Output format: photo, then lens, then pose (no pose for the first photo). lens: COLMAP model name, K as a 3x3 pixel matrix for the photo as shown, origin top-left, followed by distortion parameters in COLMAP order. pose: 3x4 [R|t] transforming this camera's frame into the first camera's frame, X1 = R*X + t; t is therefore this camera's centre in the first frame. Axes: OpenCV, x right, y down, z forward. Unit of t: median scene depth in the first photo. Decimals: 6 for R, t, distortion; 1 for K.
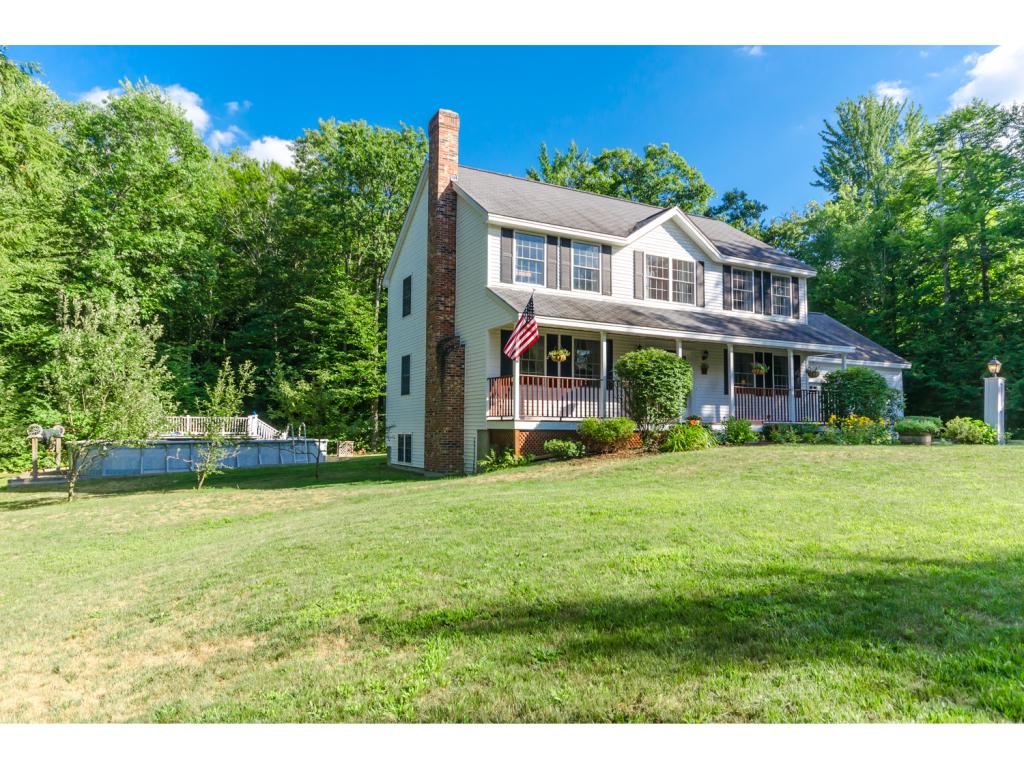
lens RADIAL K [[654.6, 0, 514.1], [0, 654.6, 391.2], [0, 0, 1]] dist [0.005154, 0.000524]
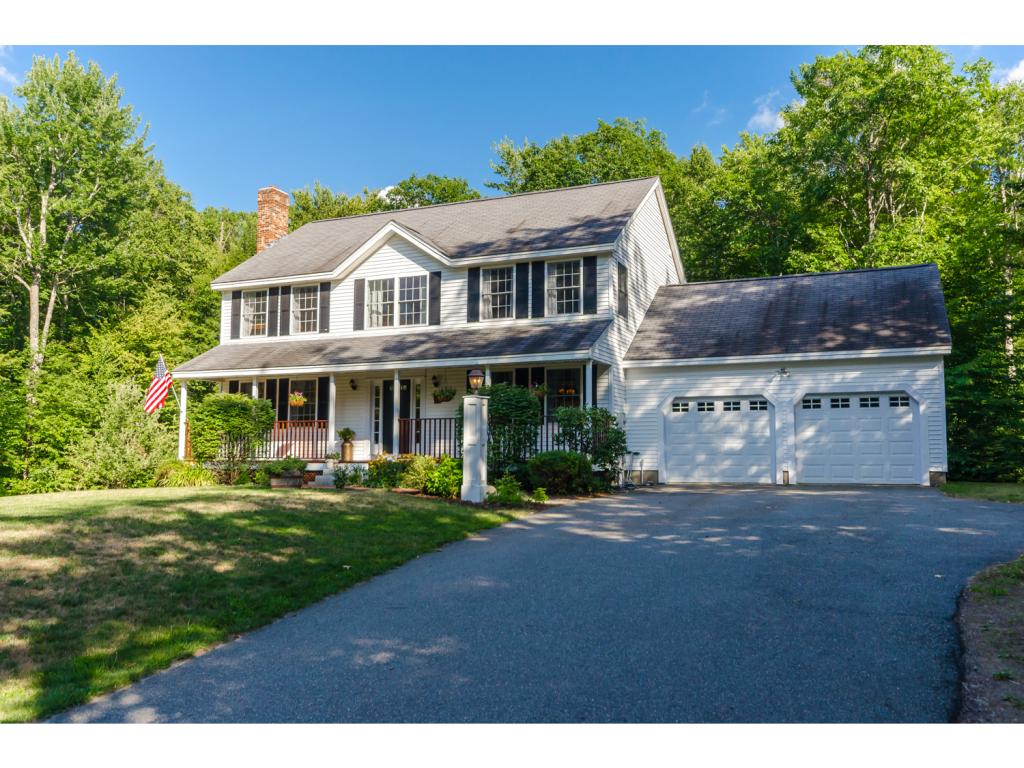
lens RADIAL K [[834.4, 0, 511.8], [0, 834.4, 382.2], [0, 0, 1]] dist [0.003821, -0.009275]
pose [[0.625841, -0.084168, -0.775396, 1.261584], [0.041404, 0.996344, -0.074733, 0.033023], [0.778851, 0.014667, 0.627038, 0.421797]]
